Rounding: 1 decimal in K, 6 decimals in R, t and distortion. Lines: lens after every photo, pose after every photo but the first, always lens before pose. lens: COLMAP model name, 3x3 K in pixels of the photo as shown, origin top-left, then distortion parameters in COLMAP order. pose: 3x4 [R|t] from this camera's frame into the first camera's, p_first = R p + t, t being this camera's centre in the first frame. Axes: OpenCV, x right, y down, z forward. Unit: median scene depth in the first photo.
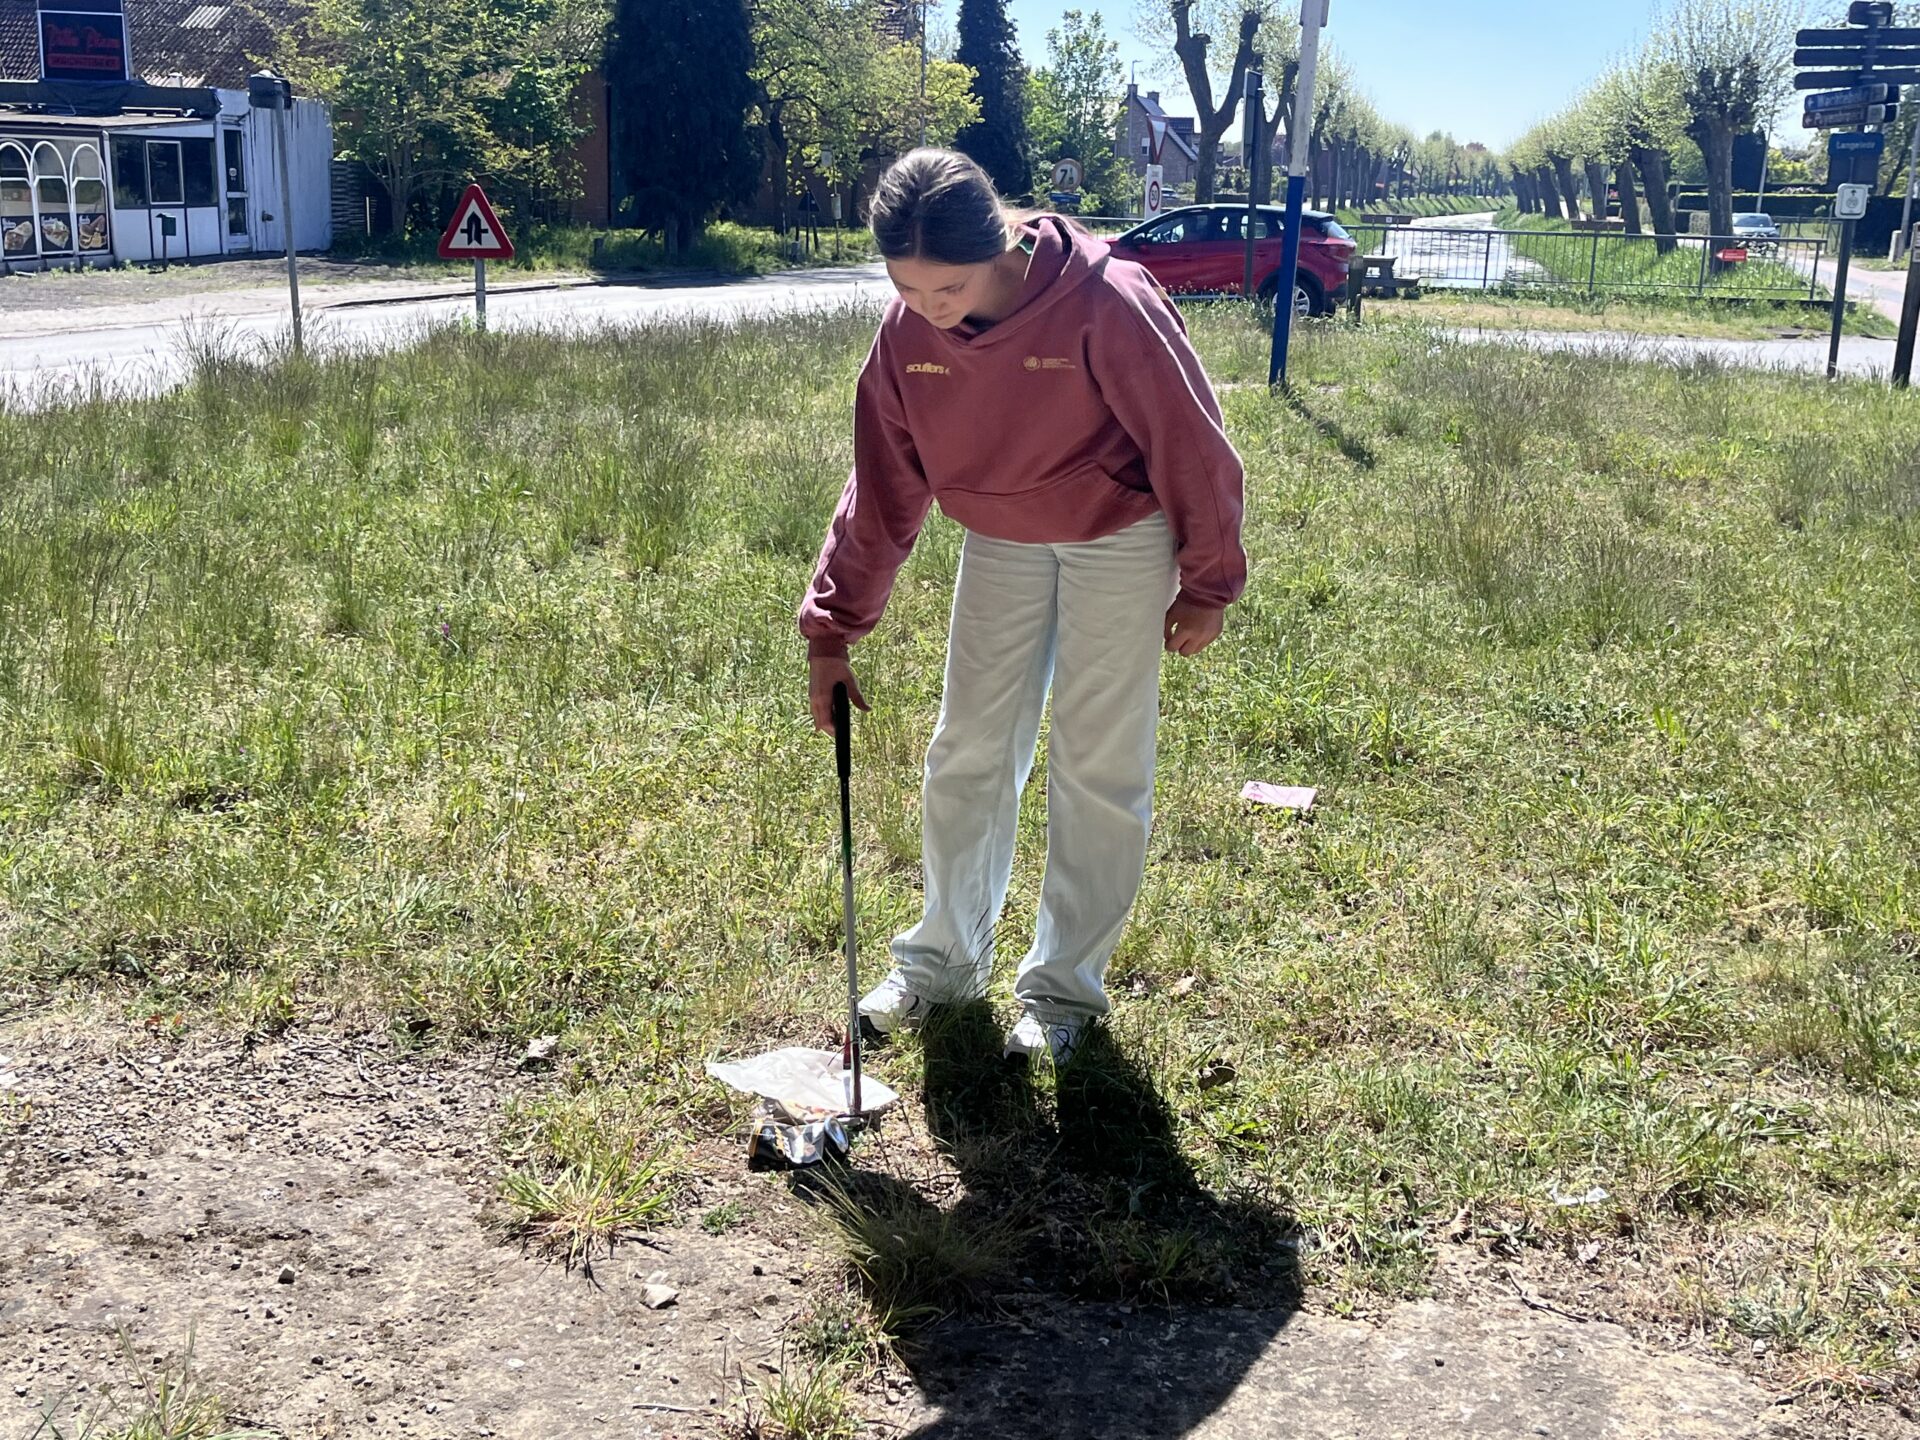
lens RADIAL K [[2080.5, 0, 960.0], [0, 2080.5, 720.0], [0, 0, 1]] dist [0.014513, -0.000112]
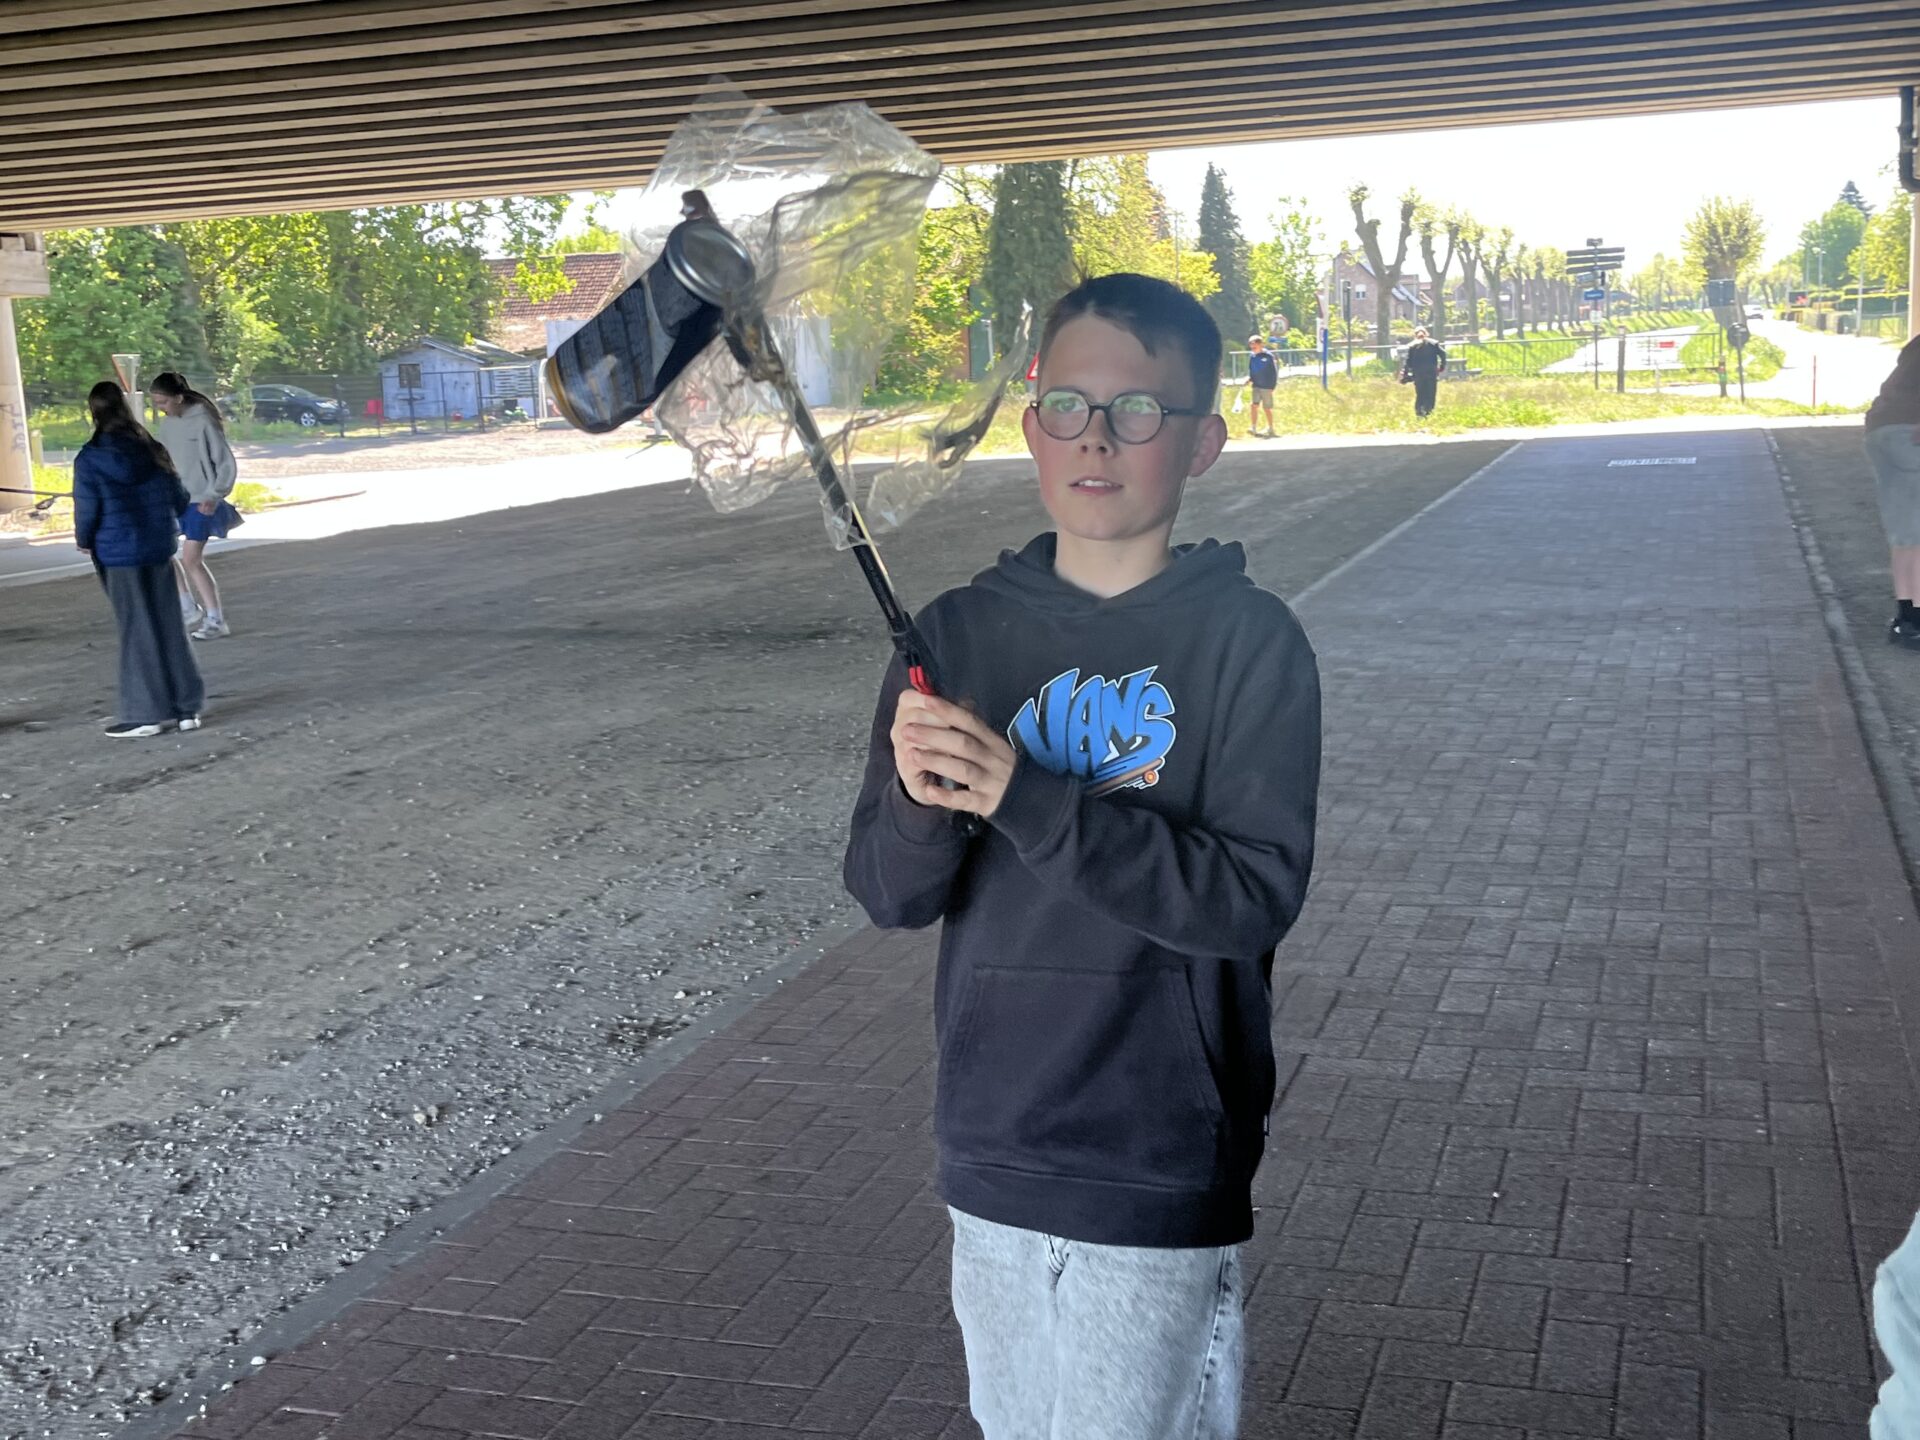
lens RADIAL K [[2093.9, 0, 911.4], [0, 2093.9, 718.5], [0, 0, 1]] dist [0.044461, -0.019144]
pose [[0.989094, -0.045669, -0.140029, -0.012927], [0.034970, 0.996345, -0.077937, 0.131847], [0.143076, 0.072190, 0.987075, -0.521499]]
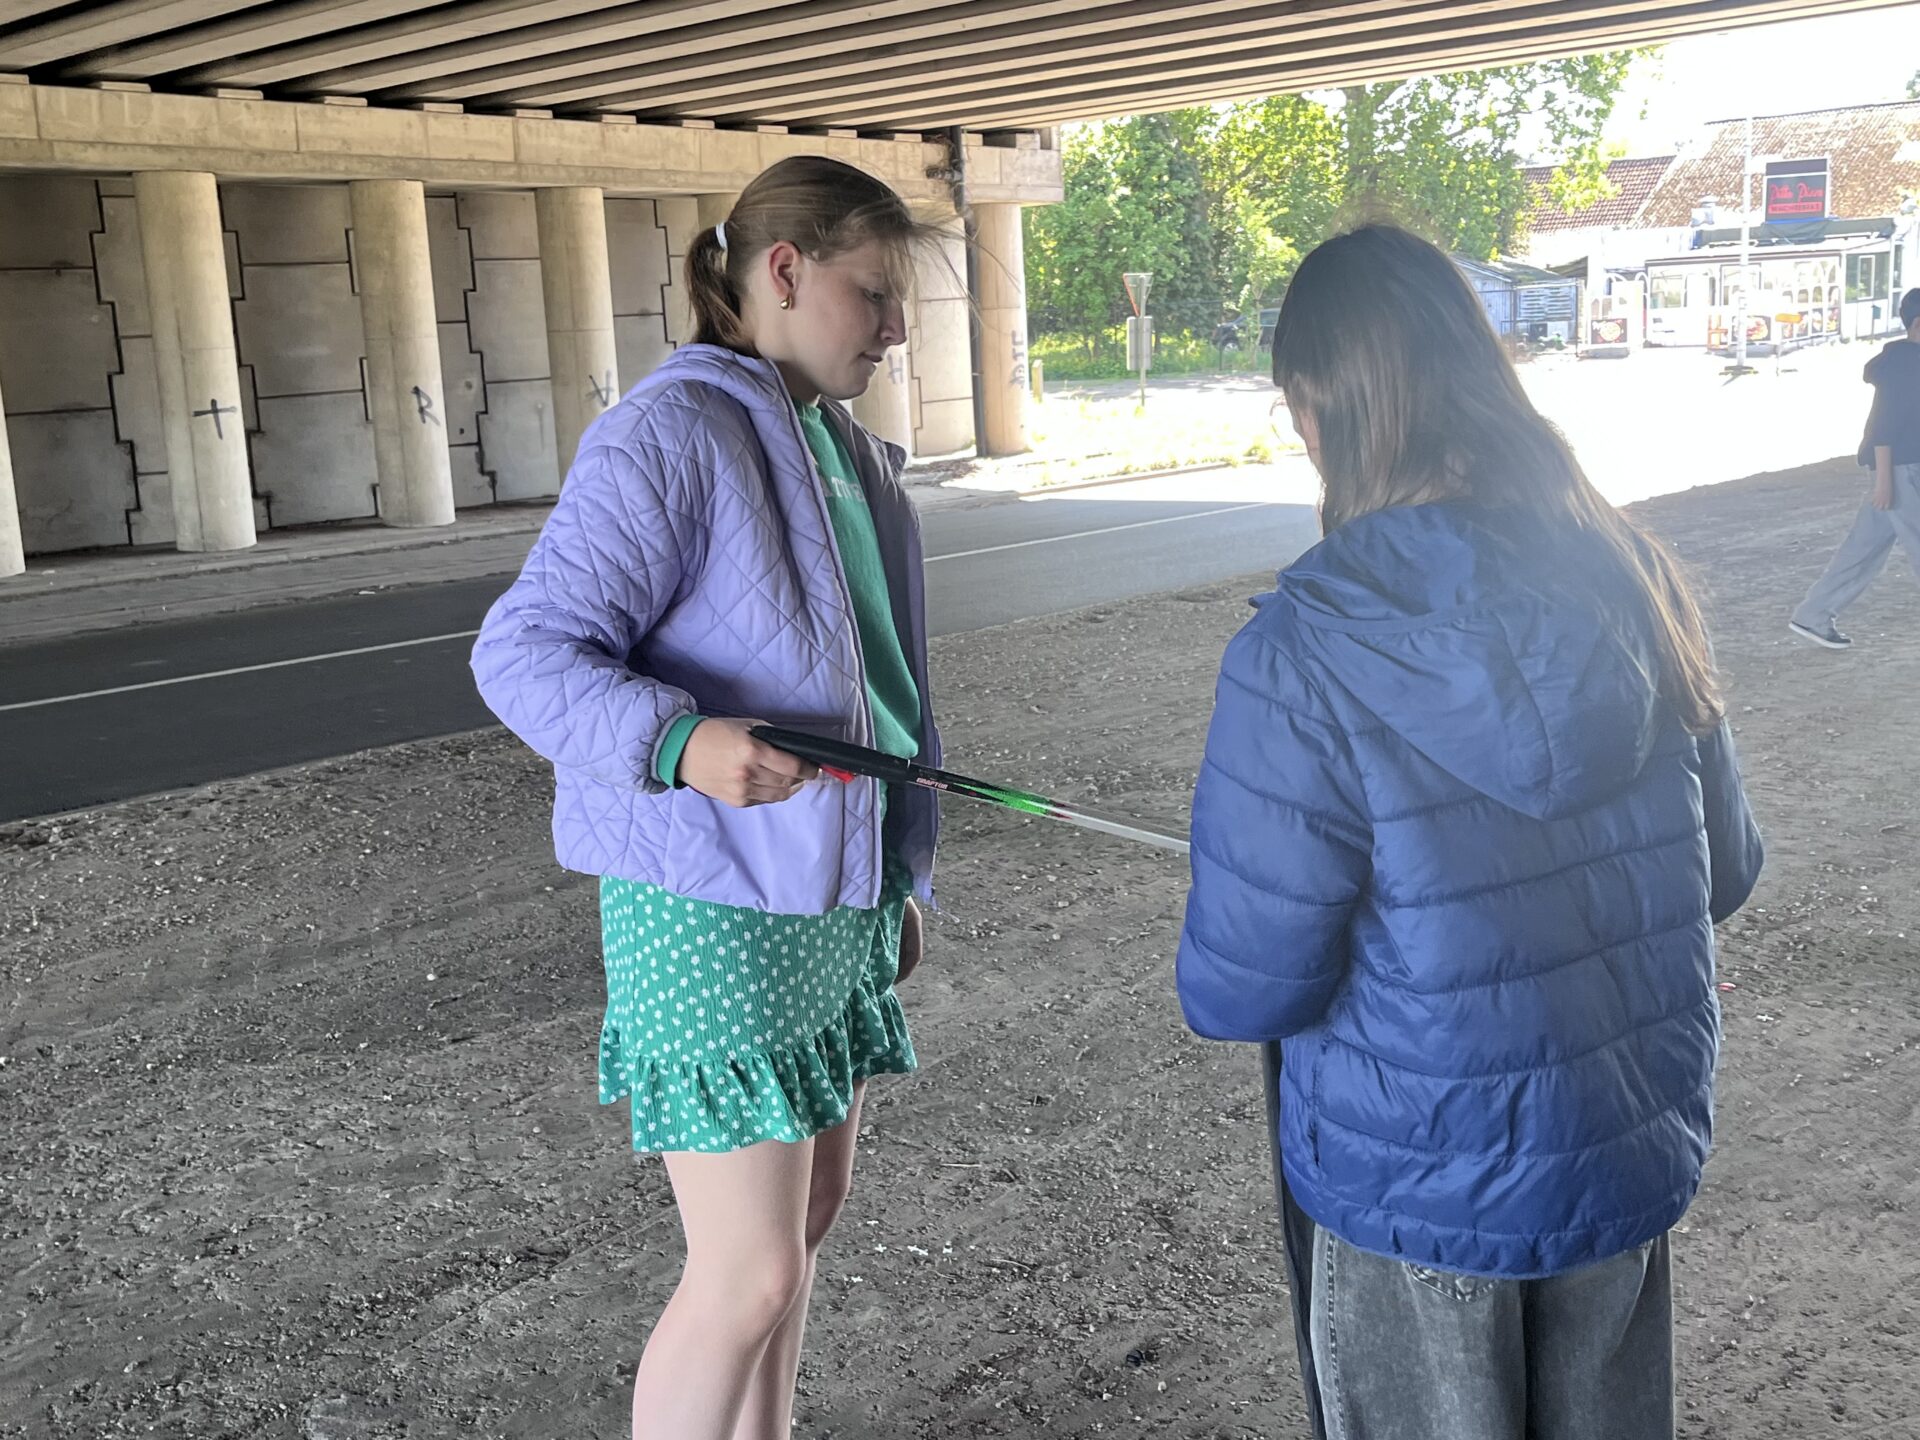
lens RADIAL K [[2080.5, 0, 960.0], [0, 2080.5, 720.0], [0, 0, 1]] dist [0.014513, -0.000112]
pose [[0.845633, 0.033779, -0.532695, -0.091116], [-0.062021, 0.997454, -0.035206, 0.096856], [0.530150, 0.062810, 0.845575, -0.389040]]
